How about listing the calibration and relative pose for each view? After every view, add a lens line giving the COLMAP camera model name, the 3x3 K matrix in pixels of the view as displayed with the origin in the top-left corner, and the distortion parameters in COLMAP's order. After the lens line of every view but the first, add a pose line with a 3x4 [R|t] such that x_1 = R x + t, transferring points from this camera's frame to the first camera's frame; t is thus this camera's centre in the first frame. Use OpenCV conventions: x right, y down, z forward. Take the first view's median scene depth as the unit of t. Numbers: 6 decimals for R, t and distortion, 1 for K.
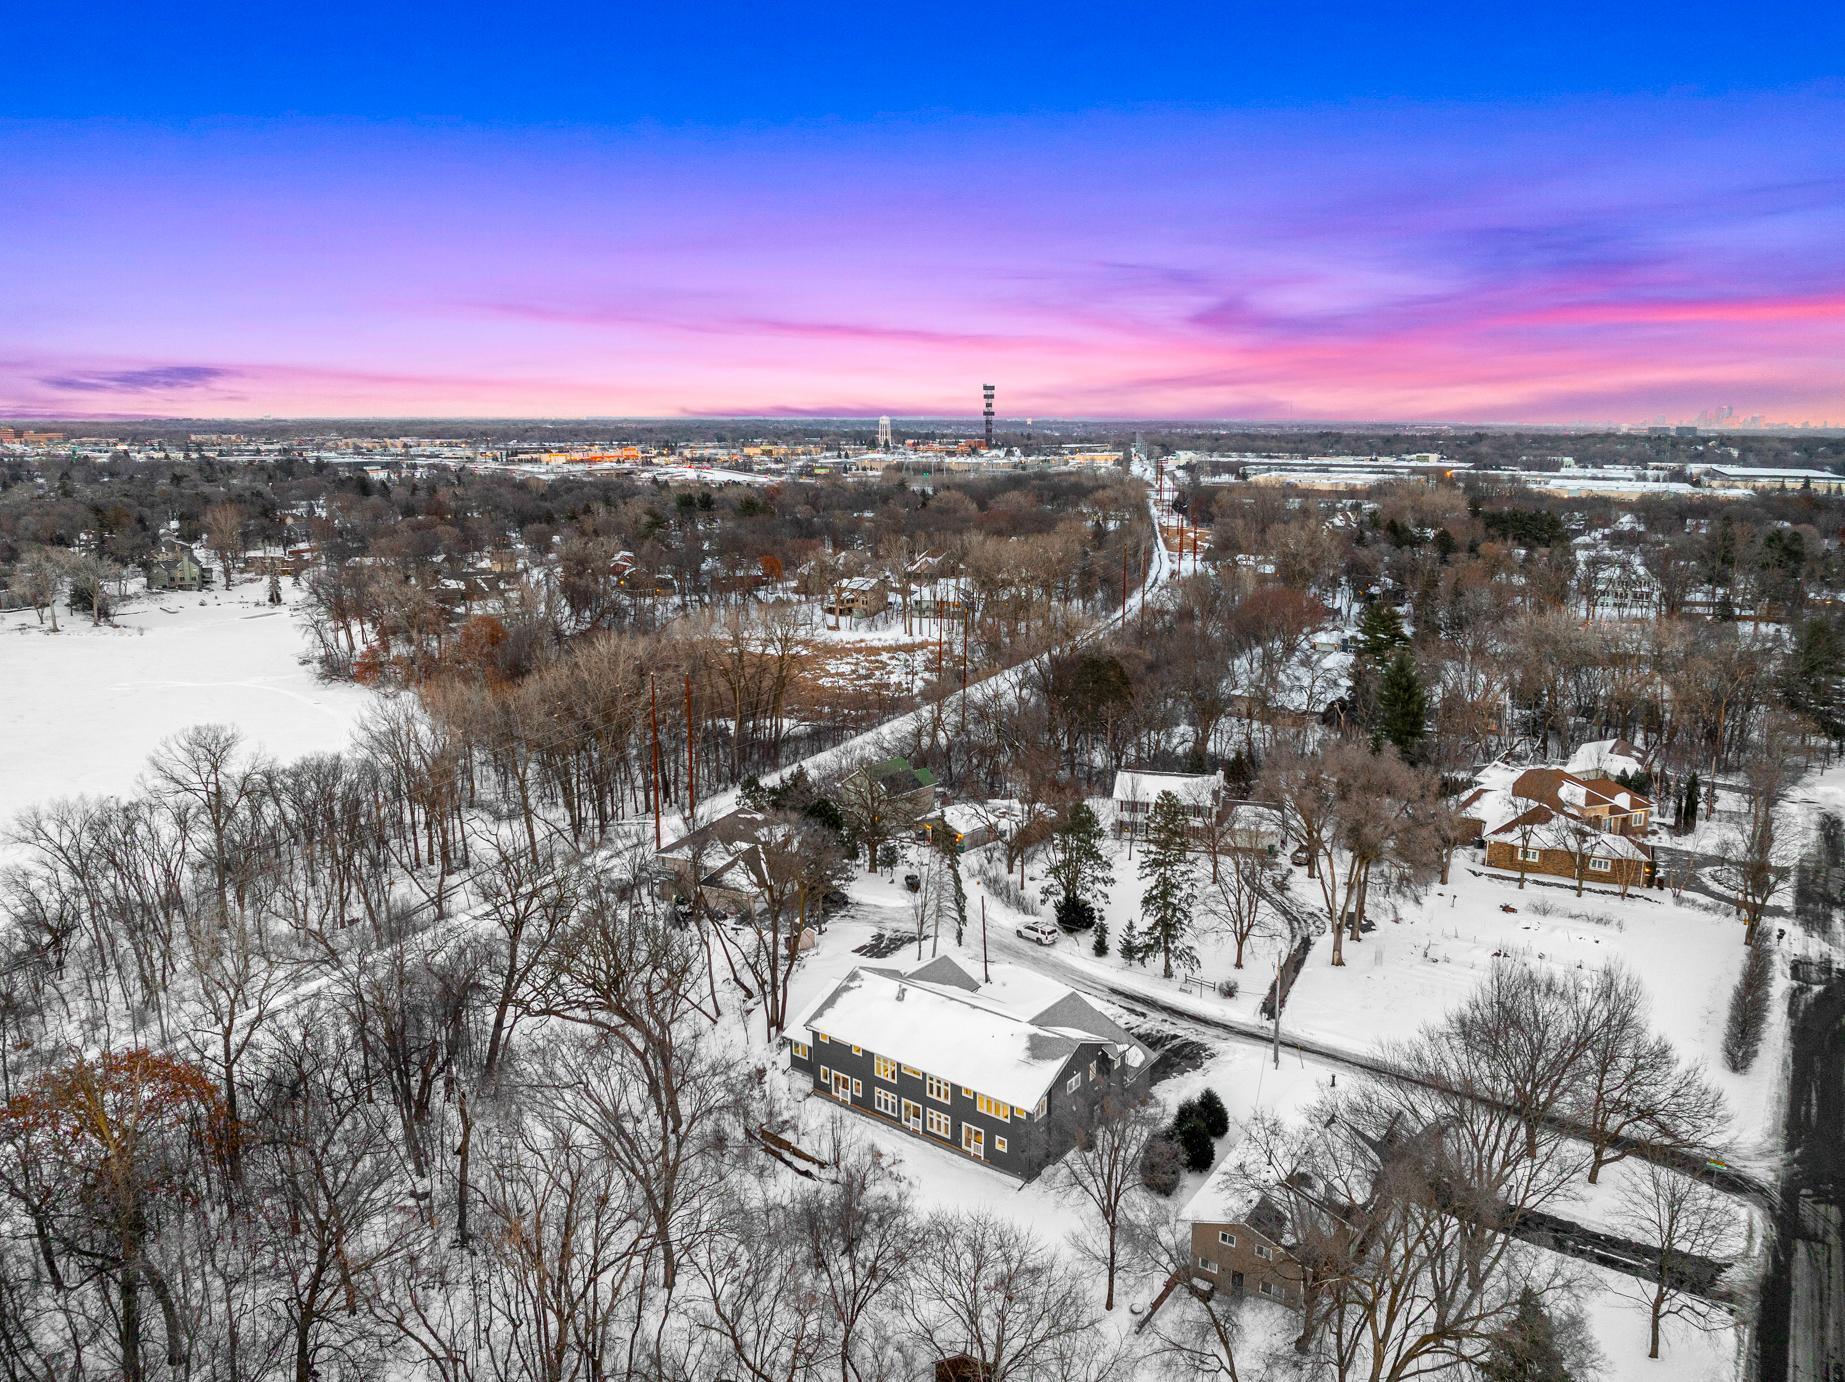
lens RADIAL K [[1296.6, 0, 917.2], [0, 1296.6, 672.2], [0, 0, 1]] dist [-0.027102, -0.008480]
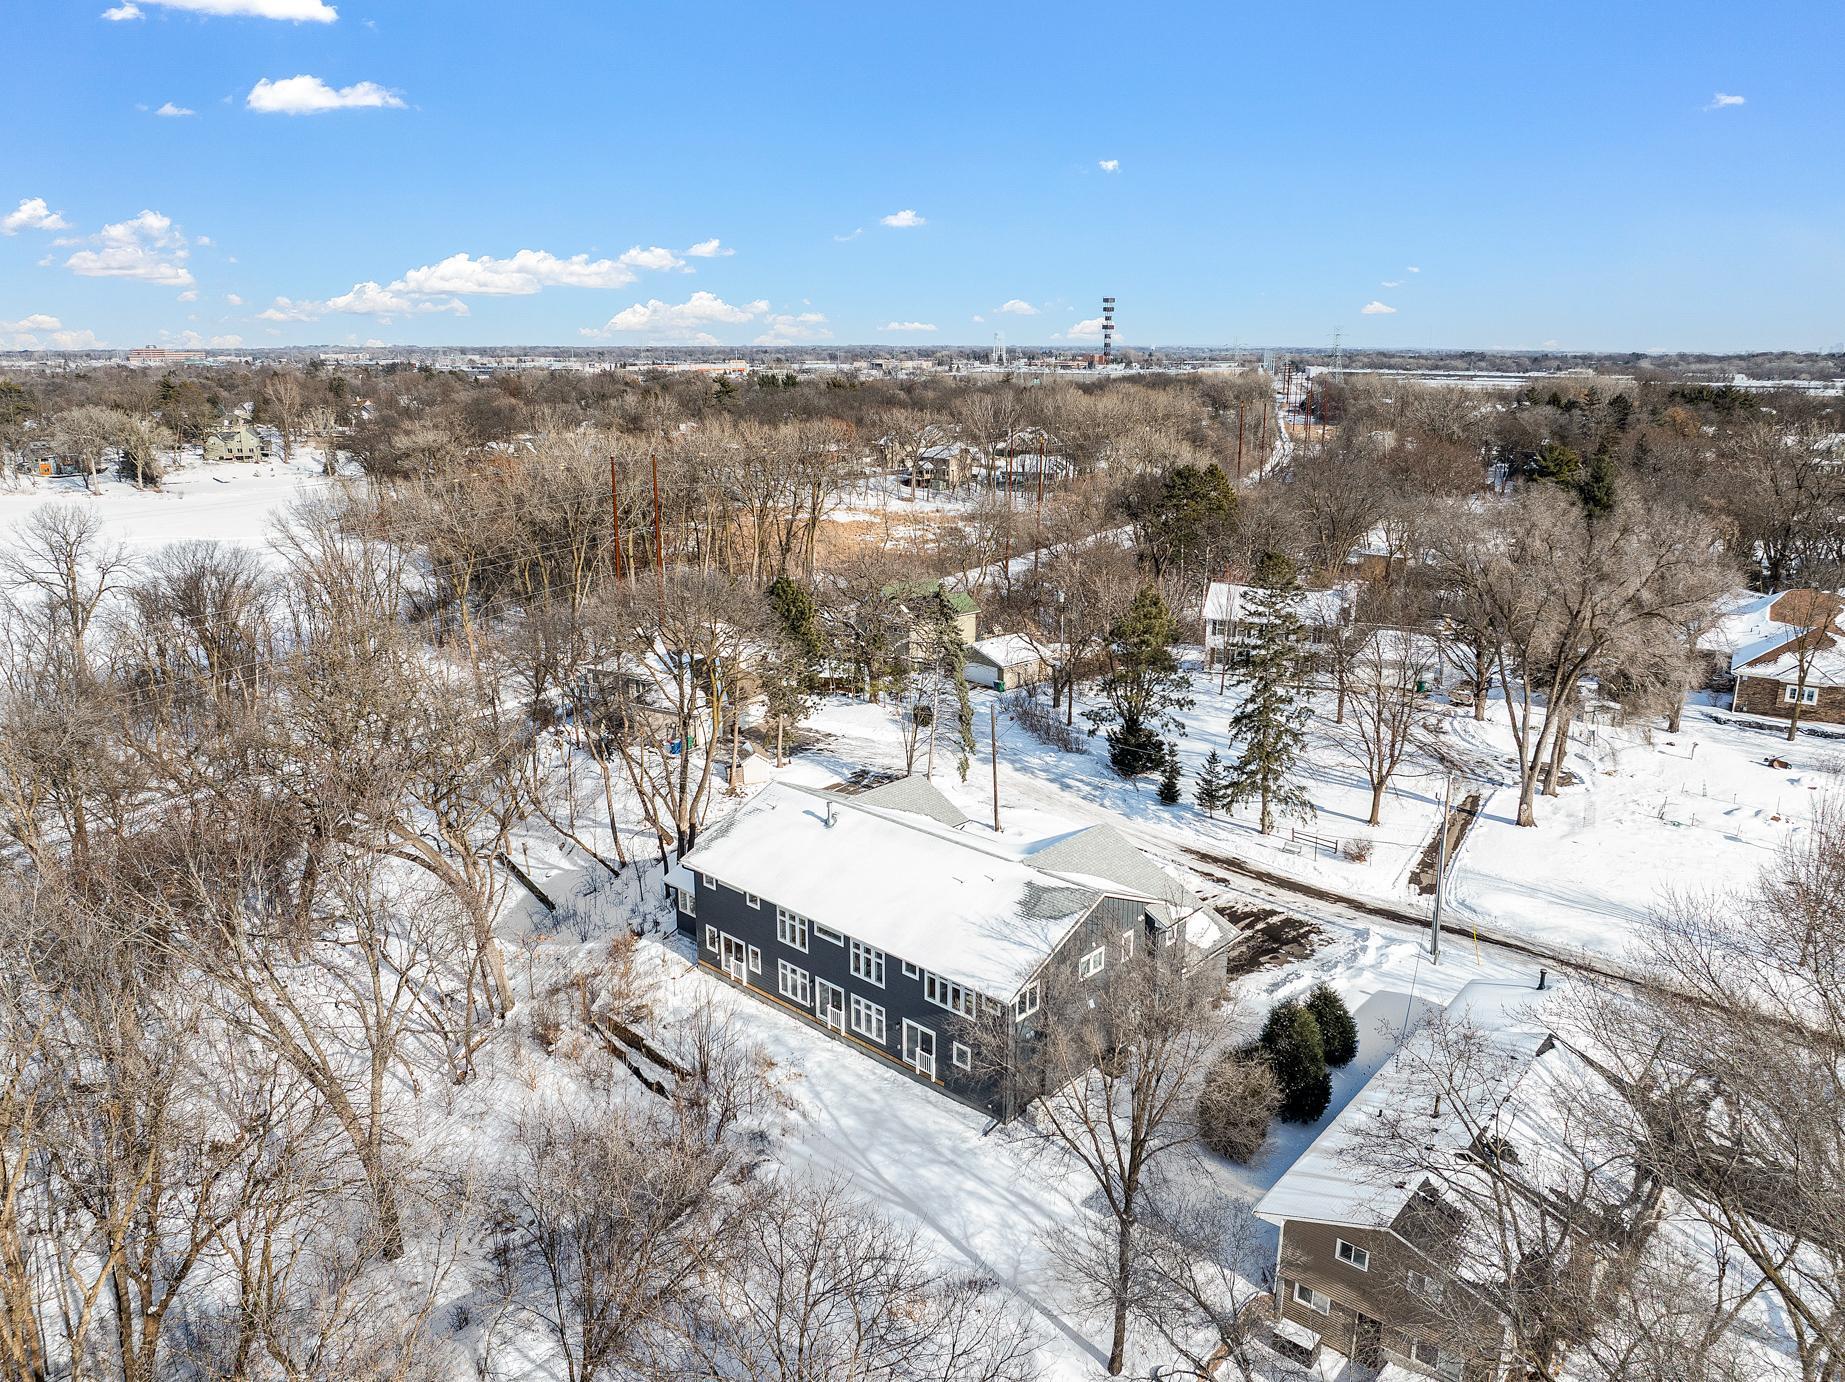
lens RADIAL K [[1296.6, 0, 914.6], [0, 1296.6, 688.0], [0, 0, 1]] dist [-0.027102, -0.008480]
pose [[0.995768, 0.026956, -0.087861, 0.072866], [-0.021295, 0.997675, 0.064741, 0.127331], [0.089402, -0.062596, 0.994027, 0.336158]]
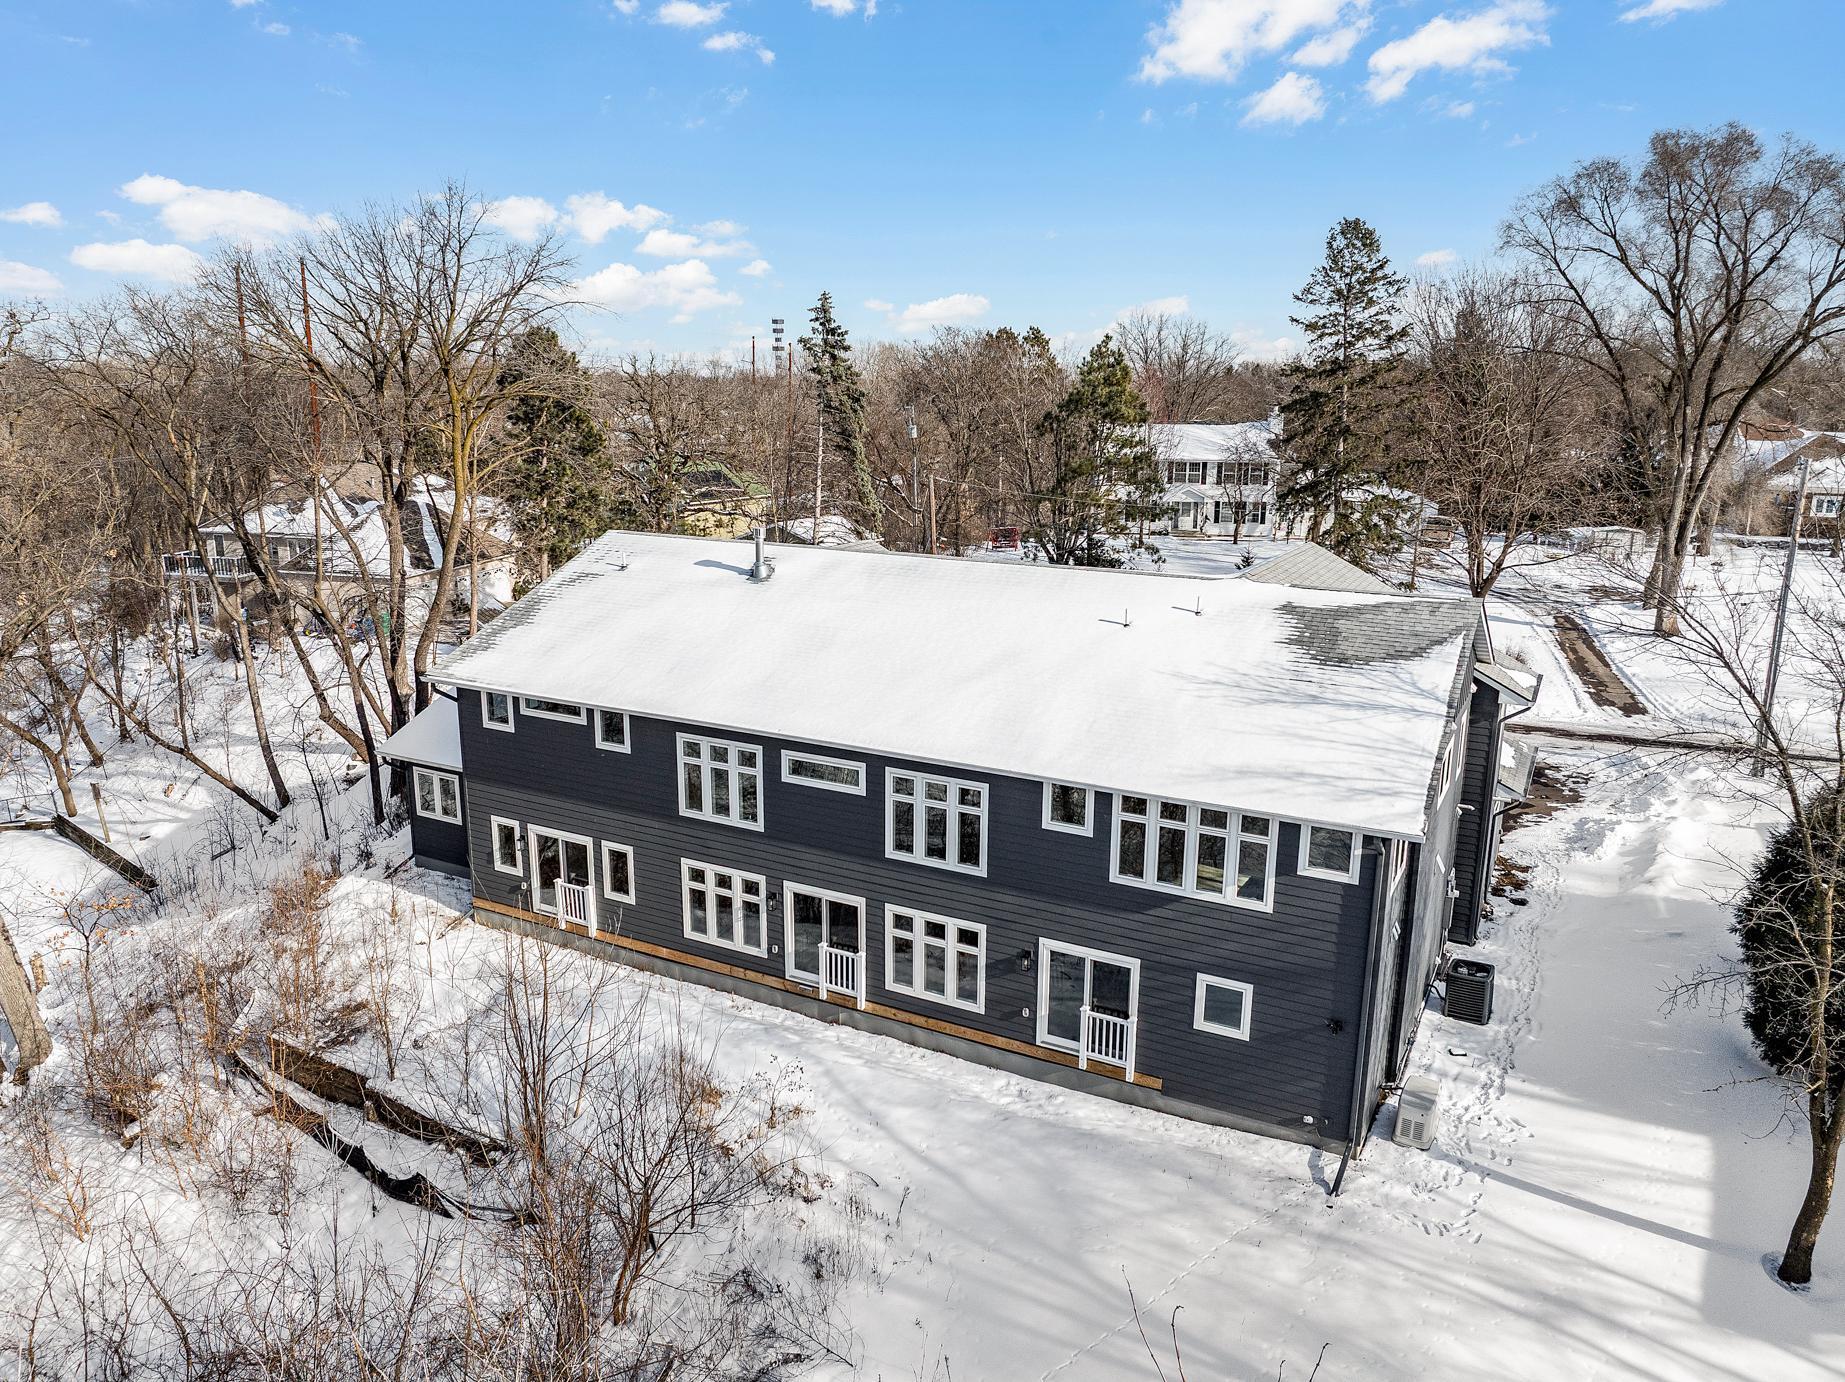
lens RADIAL K [[1296.6, 0, 921.3], [0, 1296.6, 693.6], [0, 0, 1]] dist [-0.027102, -0.008480]
pose [[0.986473, -0.027298, 0.161637, -0.022294], [0.020548, 0.998851, 0.043286, 0.236273], [-0.162633, -0.039379, 0.985900, 0.619146]]
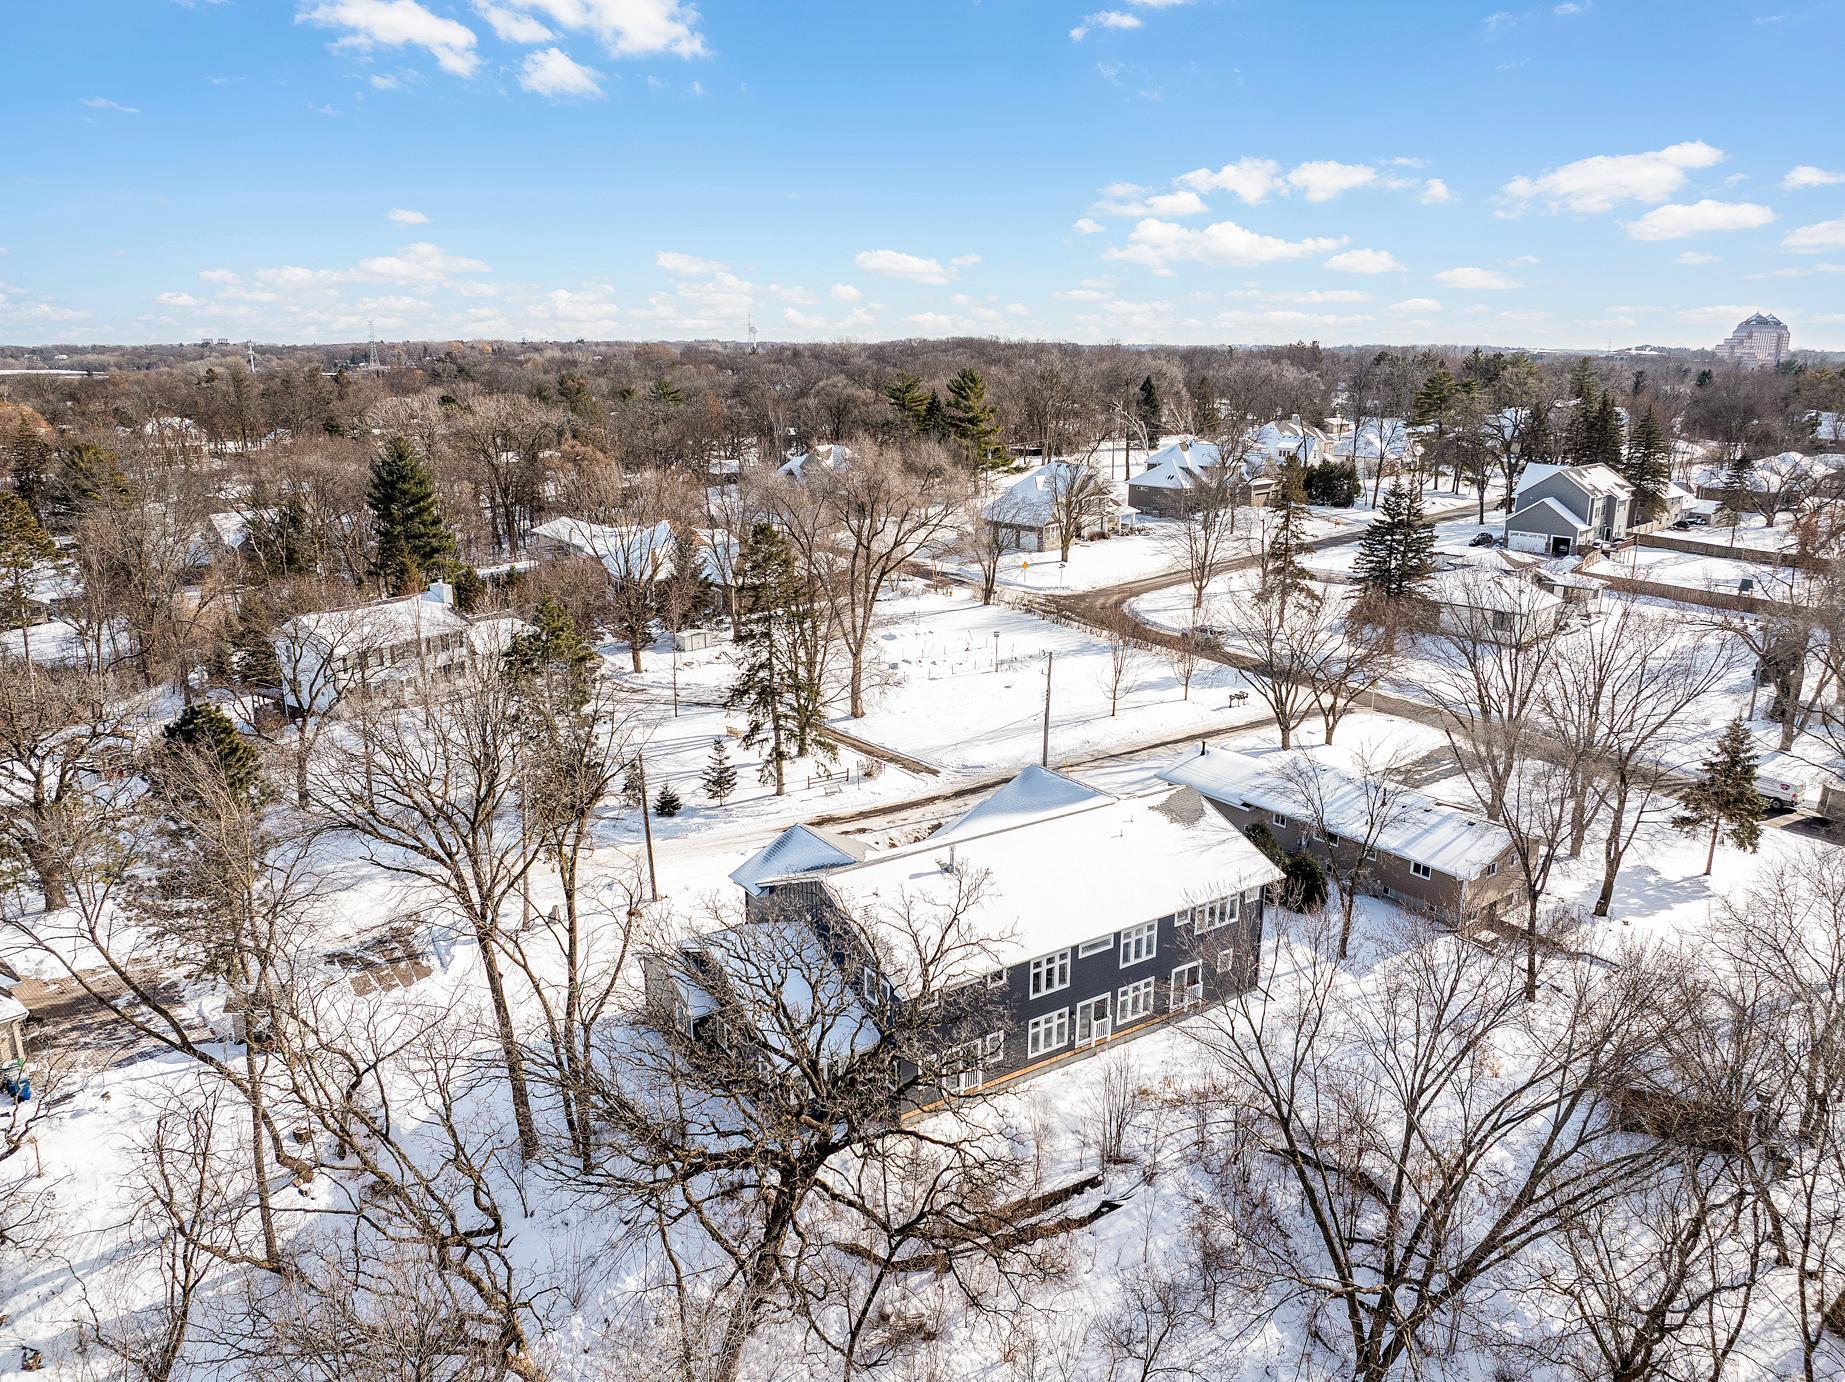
lens RADIAL K [[1296.6, 0, 927.1], [0, 1296.6, 693.5], [0, 0, 1]] dist [-0.027102, -0.008480]
pose [[0.310670, -0.244155, 0.918625, -0.442962], [0.179788, 0.964096, 0.195438, 0.062510], [-0.933360, 0.104441, 0.343412, 0.721259]]
